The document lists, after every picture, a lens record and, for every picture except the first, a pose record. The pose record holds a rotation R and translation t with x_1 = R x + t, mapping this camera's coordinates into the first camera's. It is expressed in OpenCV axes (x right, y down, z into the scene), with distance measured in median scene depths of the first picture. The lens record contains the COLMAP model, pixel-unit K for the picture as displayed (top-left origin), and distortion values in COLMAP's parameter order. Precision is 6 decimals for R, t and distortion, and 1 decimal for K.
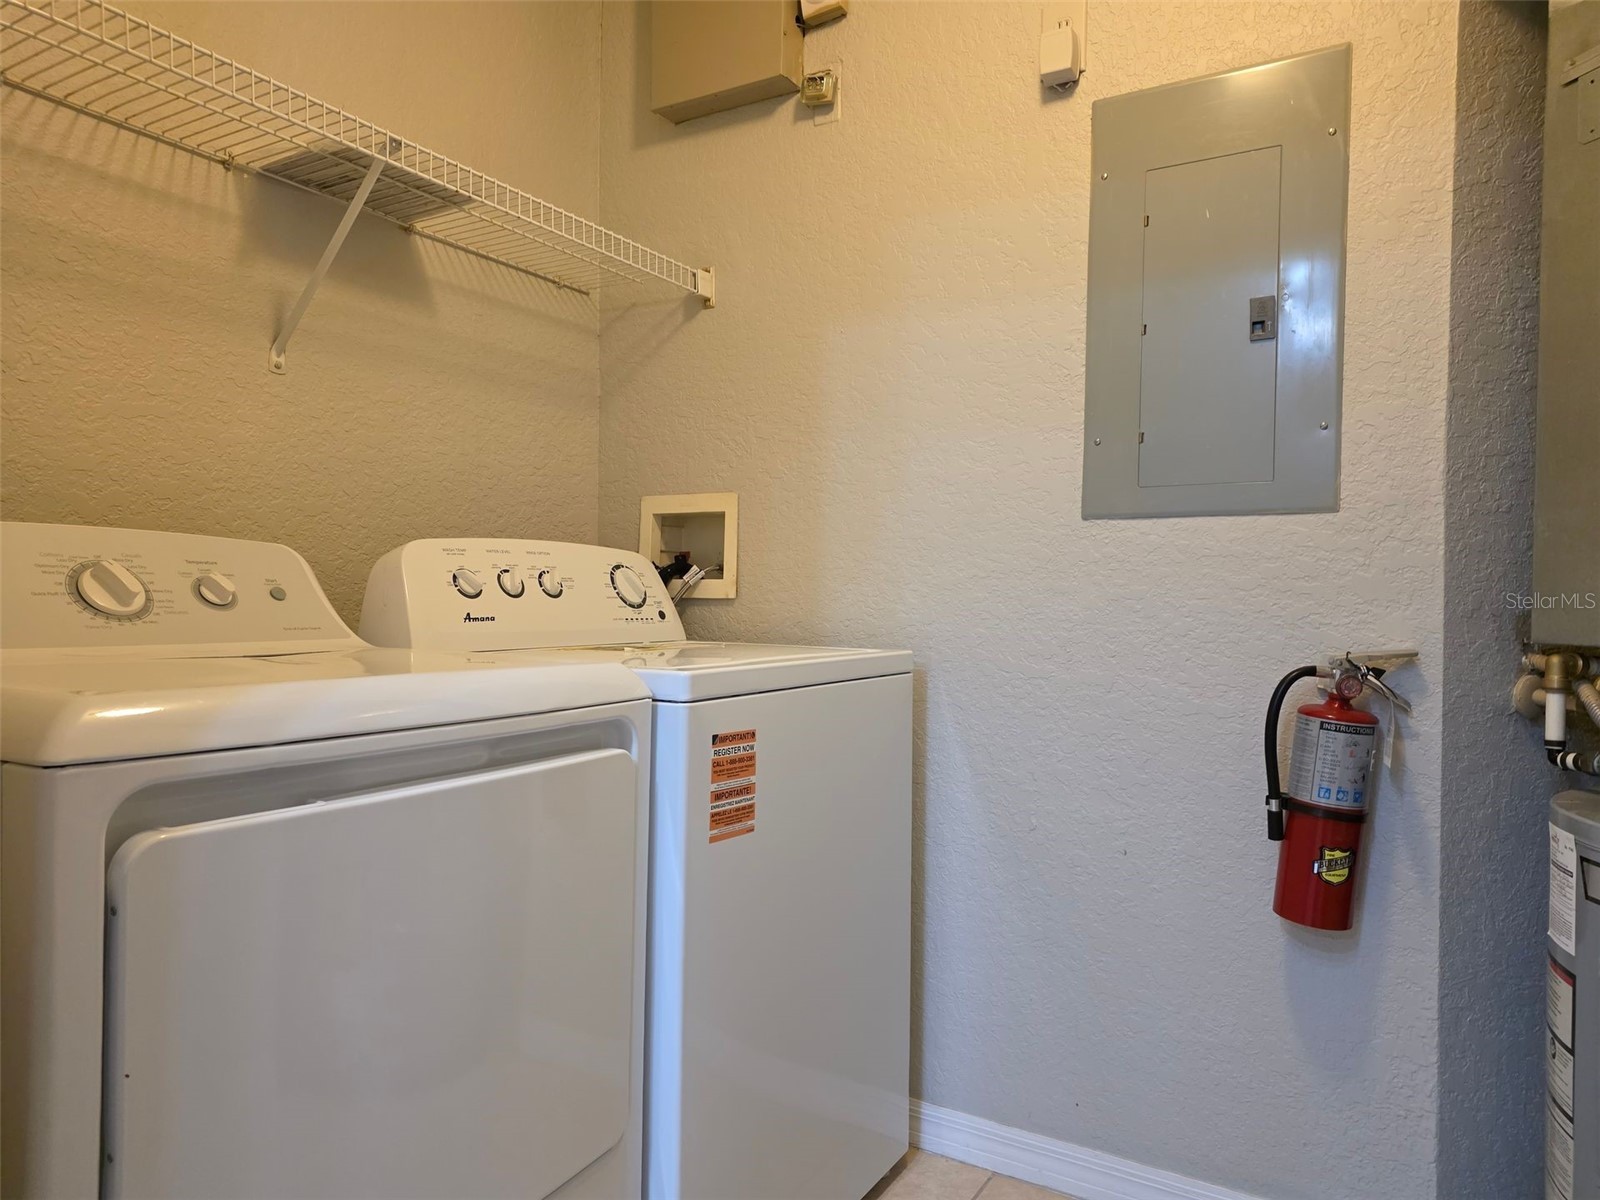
lens RADIAL K [[1061.7, 0, 809.6], [0, 1061.7, 610.6], [0, 0, 1]] dist [0.071234, -0.051512]
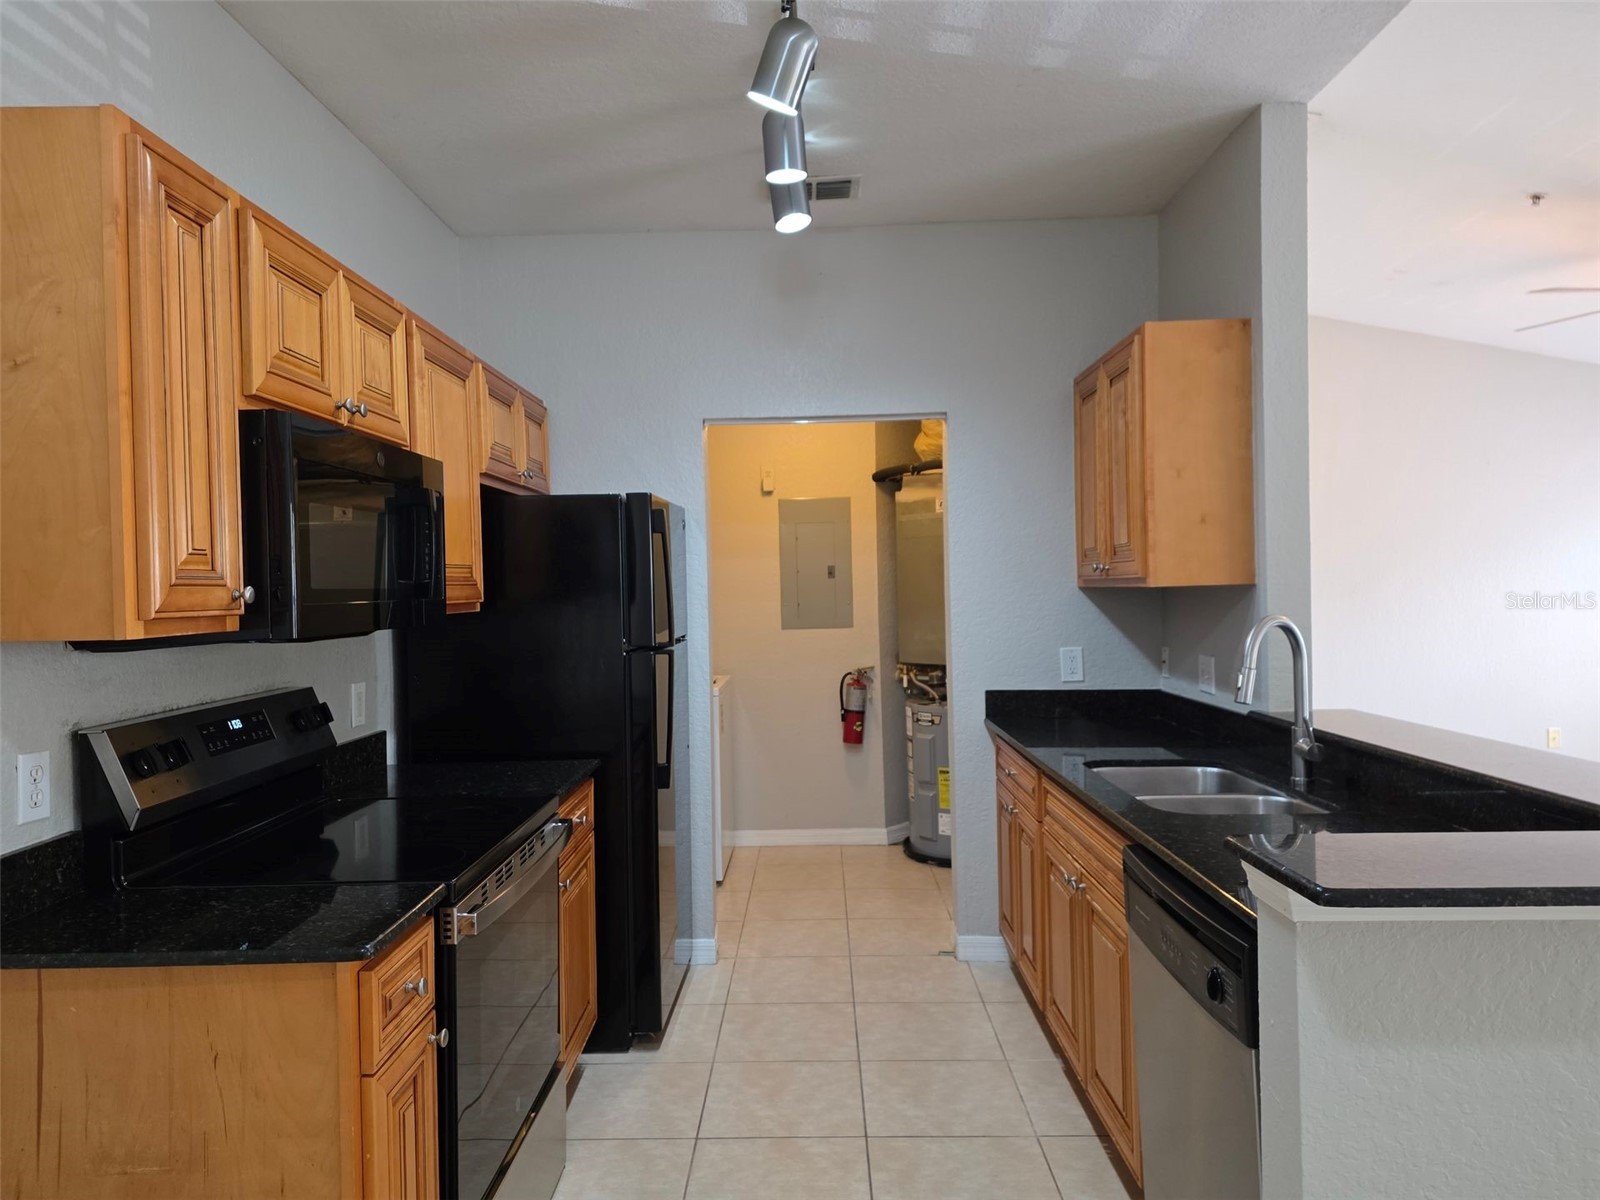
lens RADIAL K [[1061.7, 0, 796.7], [0, 1061.7, 588.1], [0, 0, 1]] dist [0.071234, -0.051512]
pose [[0.868585, -0.038879, 0.494012, -1.413061], [0.041968, 0.999107, 0.004841, -0.249939], [-0.493759, 0.016528, 0.869442, -1.976442]]
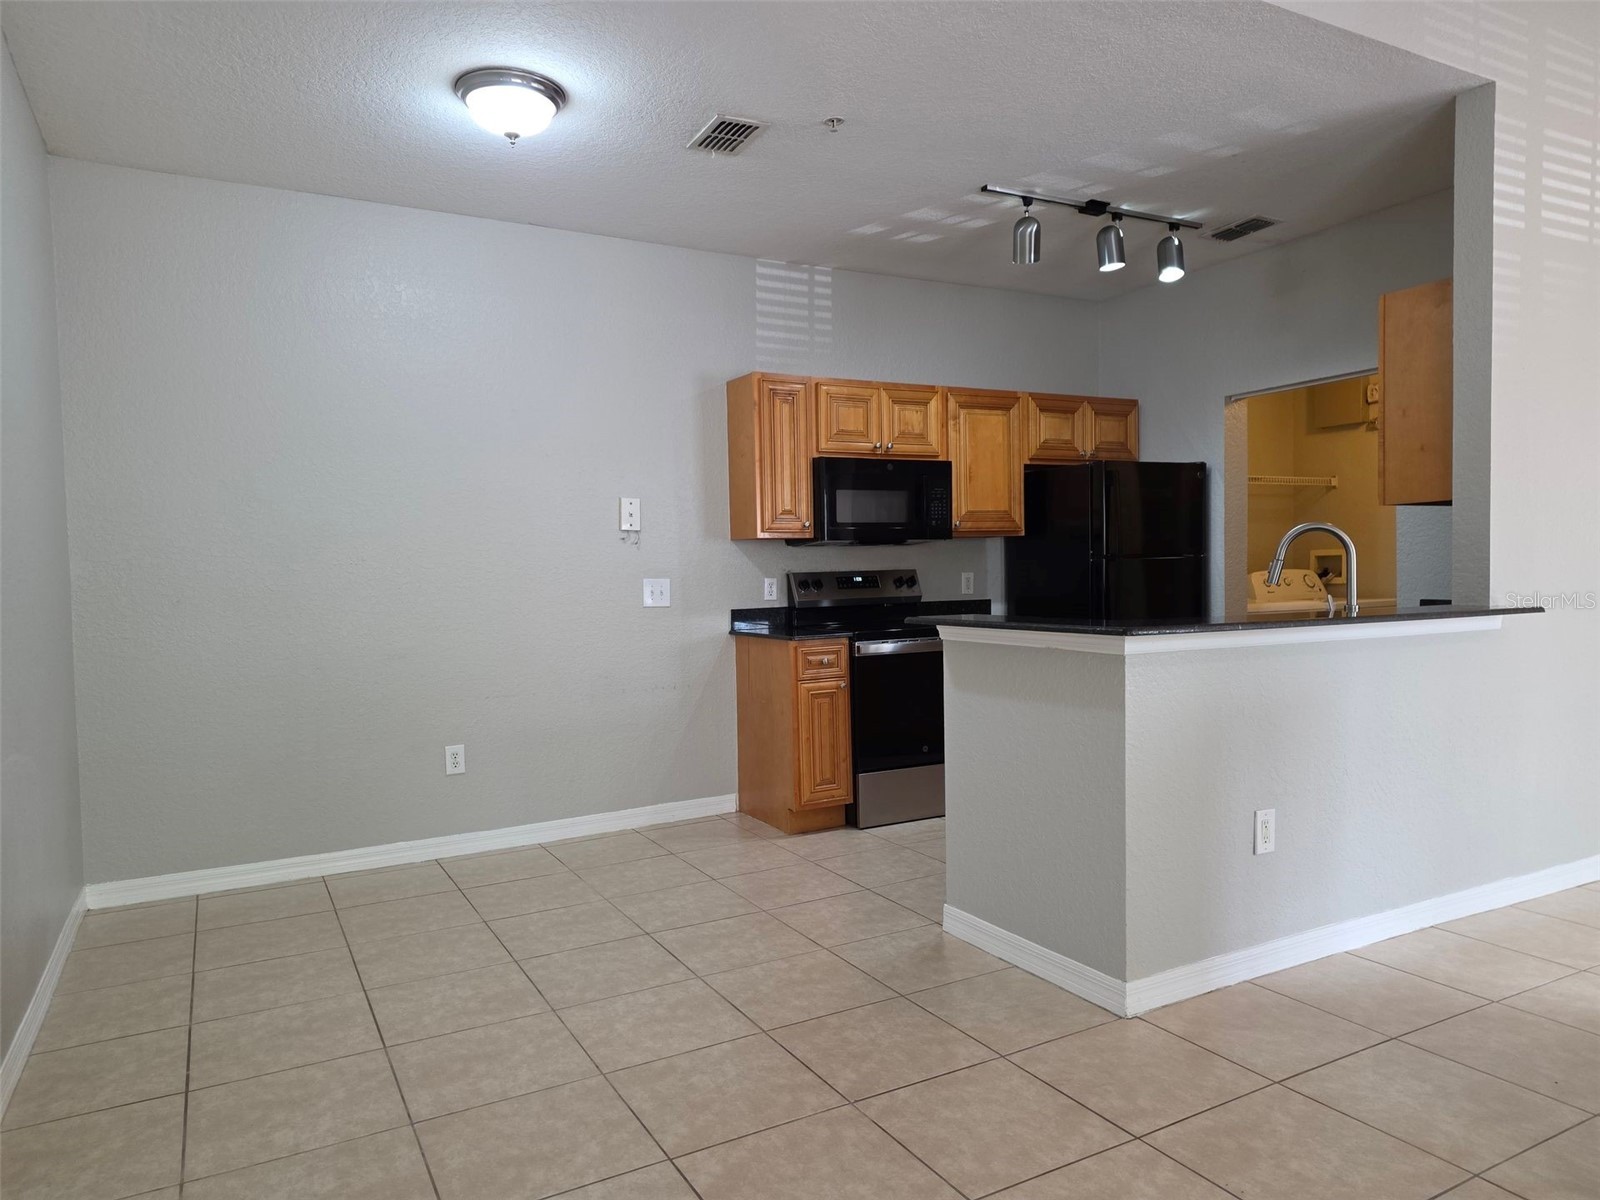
lens RADIAL K [[1061.7, 0, 790.5], [0, 1061.7, 623.8], [0, 0, 1]] dist [0.071234, -0.051512]
pose [[0.859247, -0.013954, -0.511371, 0.197993], [0.036093, 0.998790, 0.033391, -0.075480], [0.510286, -0.047148, 0.858711, -3.453760]]
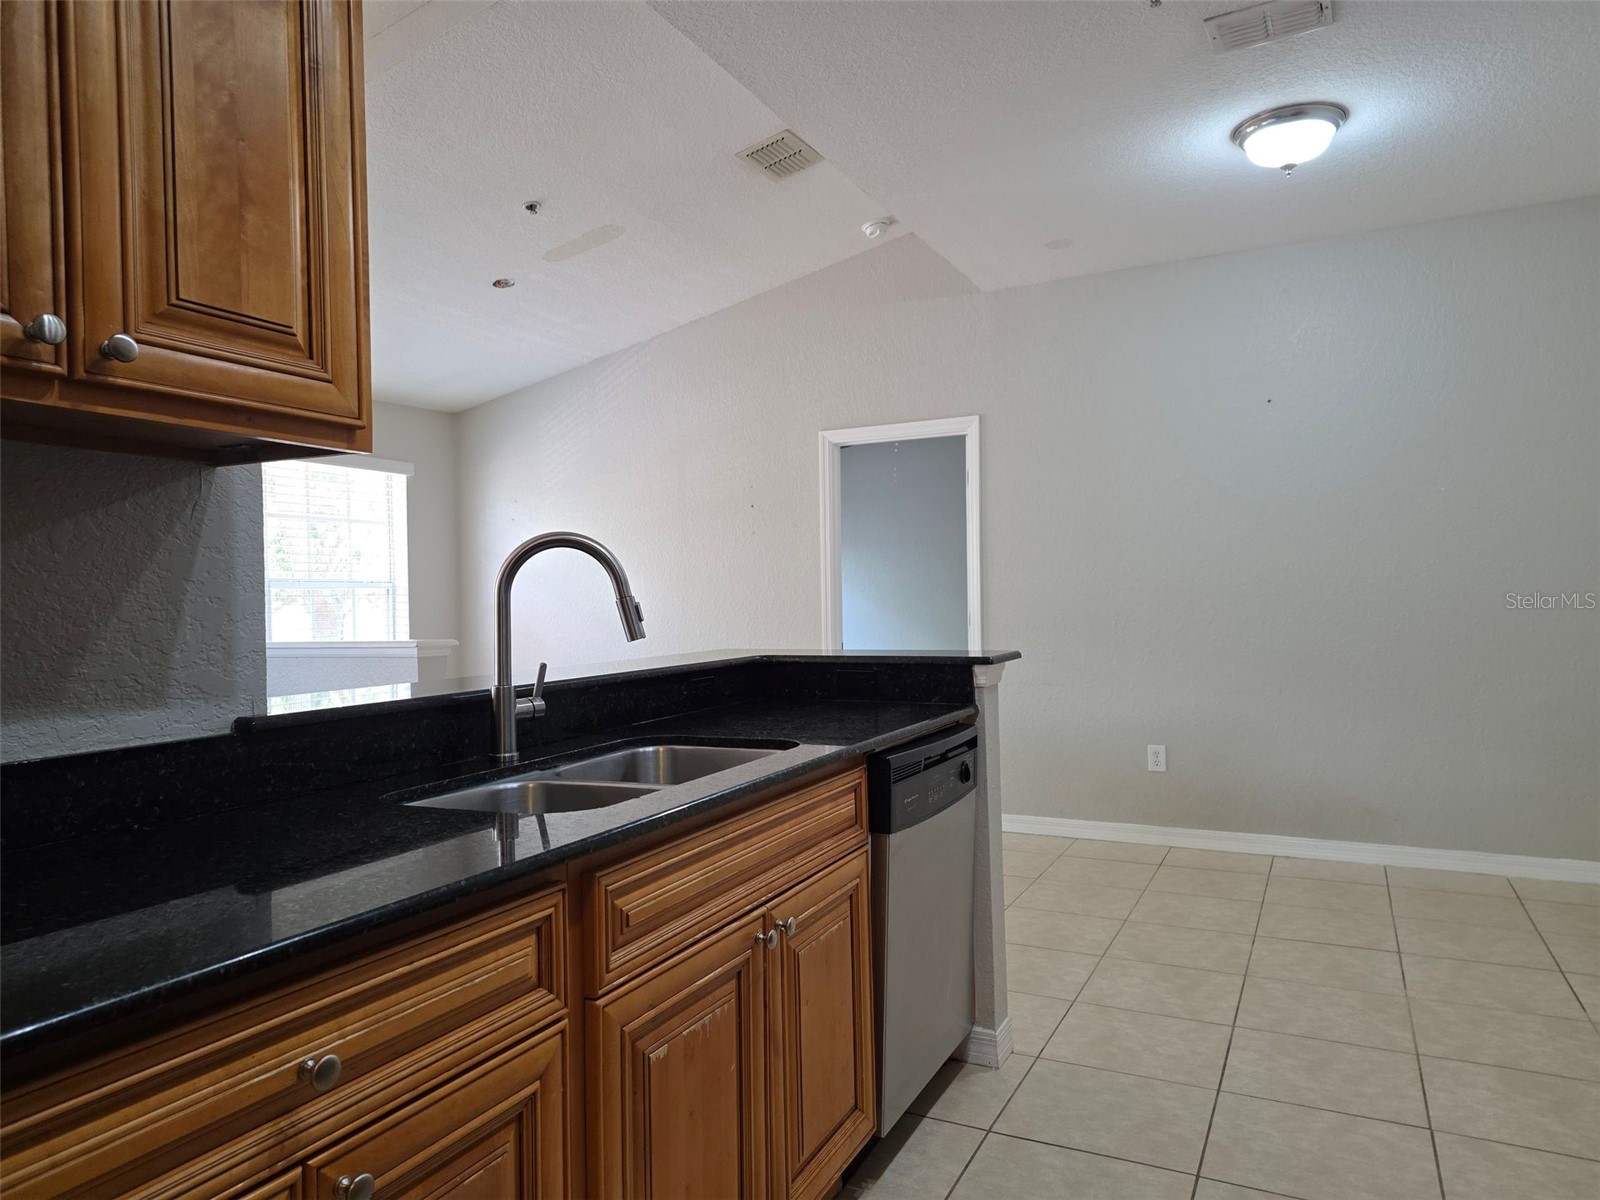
lens RADIAL K [[1061.7, 0, 805.2], [0, 1061.7, 607.0], [0, 0, 1]] dist [0.071234, -0.051512]
pose [[-0.996897, -0.005735, -0.078502, -0.191460], [-0.006728, 0.999901, 0.012384, -0.099155], [0.078423, 0.012874, -0.996837, 0.305651]]
